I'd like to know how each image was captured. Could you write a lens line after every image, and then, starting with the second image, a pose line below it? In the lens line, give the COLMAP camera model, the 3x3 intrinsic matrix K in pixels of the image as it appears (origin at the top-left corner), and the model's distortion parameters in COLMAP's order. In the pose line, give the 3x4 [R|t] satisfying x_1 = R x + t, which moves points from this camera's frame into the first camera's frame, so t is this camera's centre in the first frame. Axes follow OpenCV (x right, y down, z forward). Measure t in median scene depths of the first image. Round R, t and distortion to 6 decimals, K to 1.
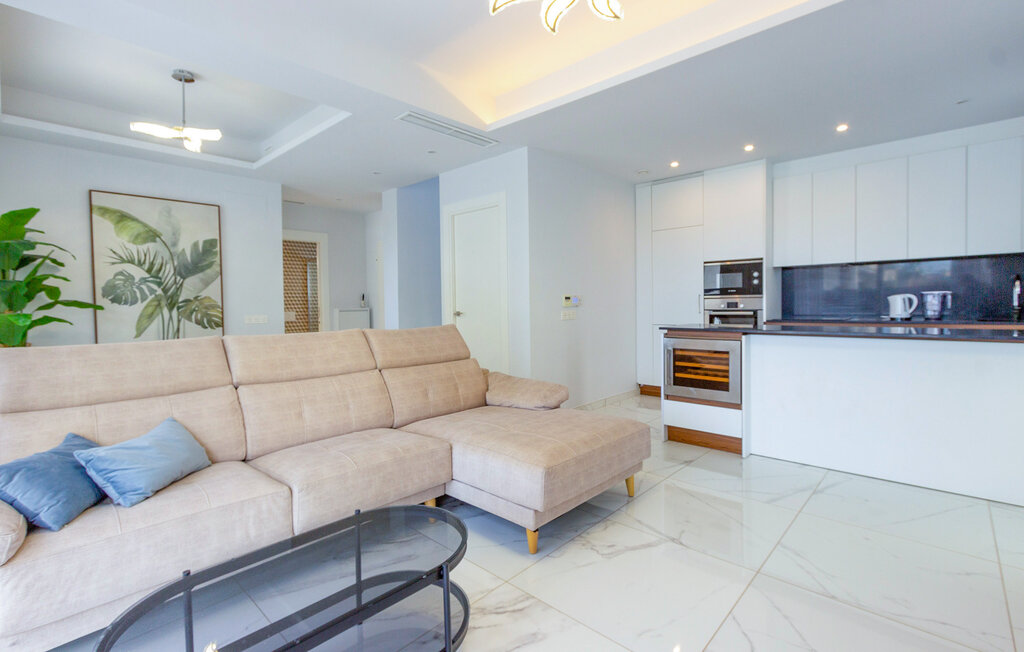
lens RADIAL K [[471.5, 0, 525.3], [0, 471.5, 314.2], [0, 0, 1]] dist [0.000757, 0.000213]
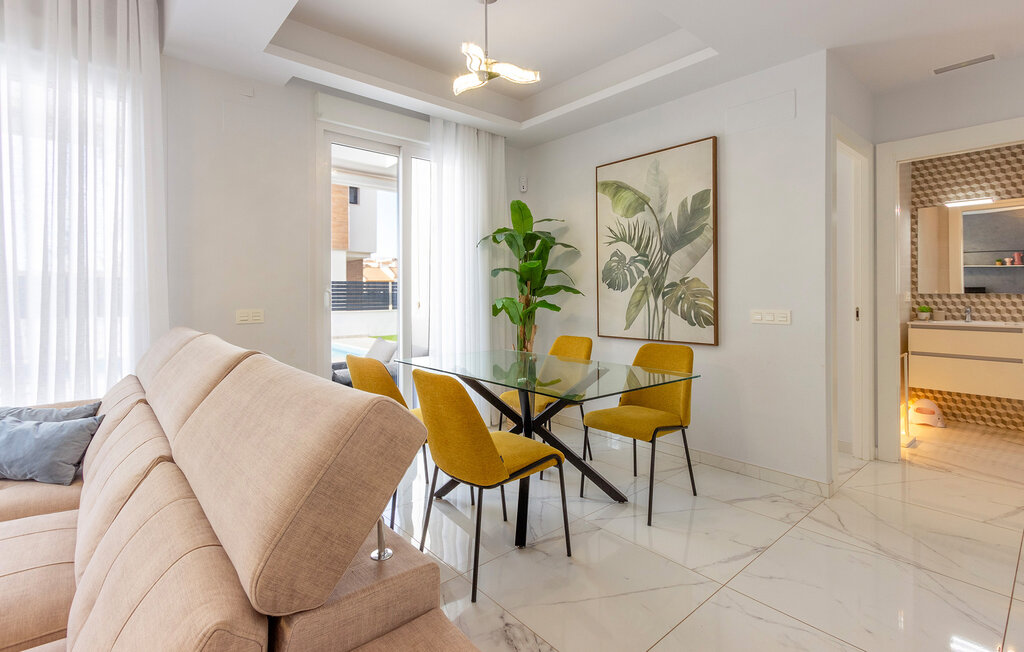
lens RADIAL K [[485.2, 0, 514.7], [0, 485.2, 291.5], [0, 0, 1]] dist [-0.001483, -0.000658]
pose [[-0.119390, 0.006103, -0.992829, 0.045972], [-0.020740, 0.999748, 0.008640, -0.020263], [0.992631, 0.021623, -0.119233, 0.877359]]
